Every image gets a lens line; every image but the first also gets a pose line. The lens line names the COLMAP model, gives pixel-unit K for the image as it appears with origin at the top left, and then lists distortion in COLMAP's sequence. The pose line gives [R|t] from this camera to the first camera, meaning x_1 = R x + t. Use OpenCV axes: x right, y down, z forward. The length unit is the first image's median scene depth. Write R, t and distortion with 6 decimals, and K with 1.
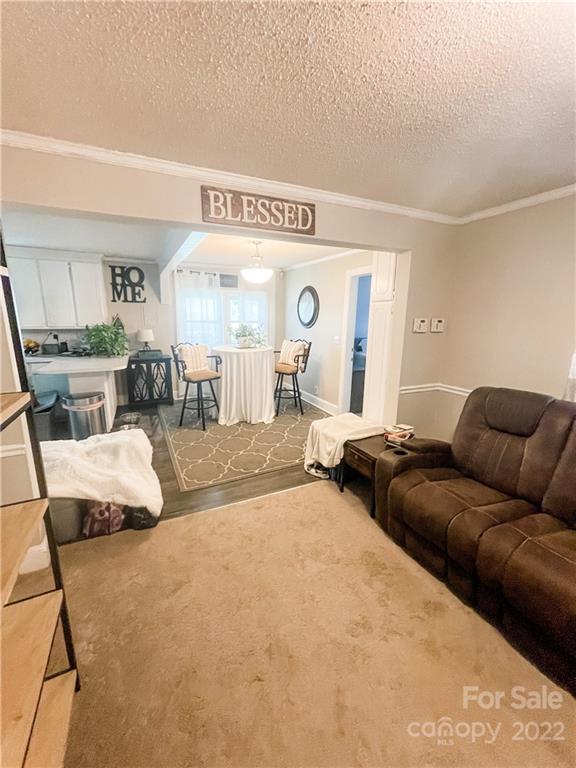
lens RADIAL K [[310.4, 0, 286.4], [0, 310.4, 380.4], [0, 0, 1]] dist [-0.000681, 0.000889]
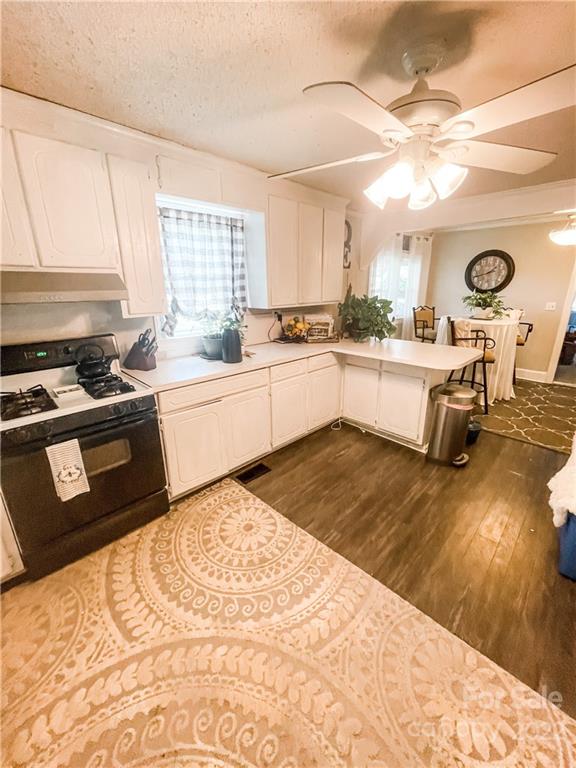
lens RADIAL K [[310.4, 0, 286.4], [0, 310.4, 380.4], [0, 0, 1]] dist [-0.000681, 0.000889]
pose [[0.942503, -0.115899, 0.313456, -0.894372], [0.088216, 0.990952, 0.101152, -0.063716], [-0.322343, -0.067684, 0.944200, 0.291878]]
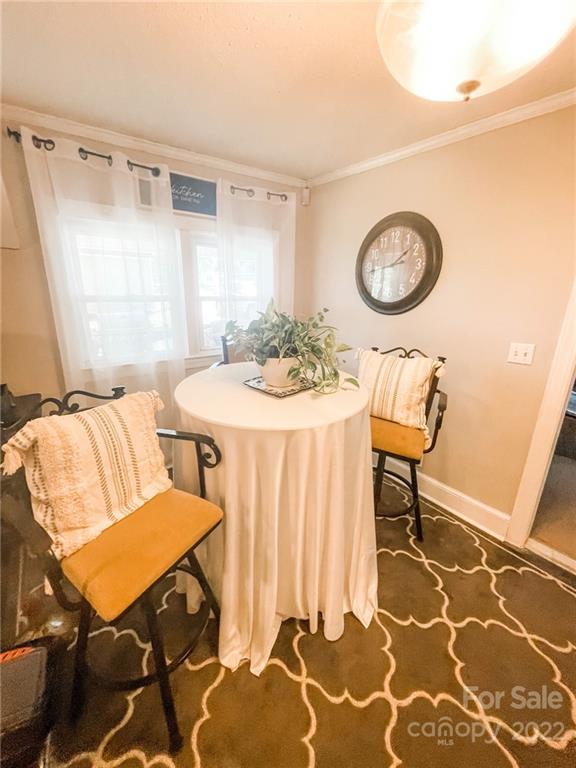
lens RADIAL K [[310.4, 0, 286.4], [0, 310.4, 380.4], [0, 0, 1]] dist [-0.000681, 0.000889]
pose [[0.981007, -0.052322, 0.186785, -0.171538], [0.036970, 0.995716, 0.084748, -0.126704], [-0.190419, -0.076233, 0.978739, 0.628327]]
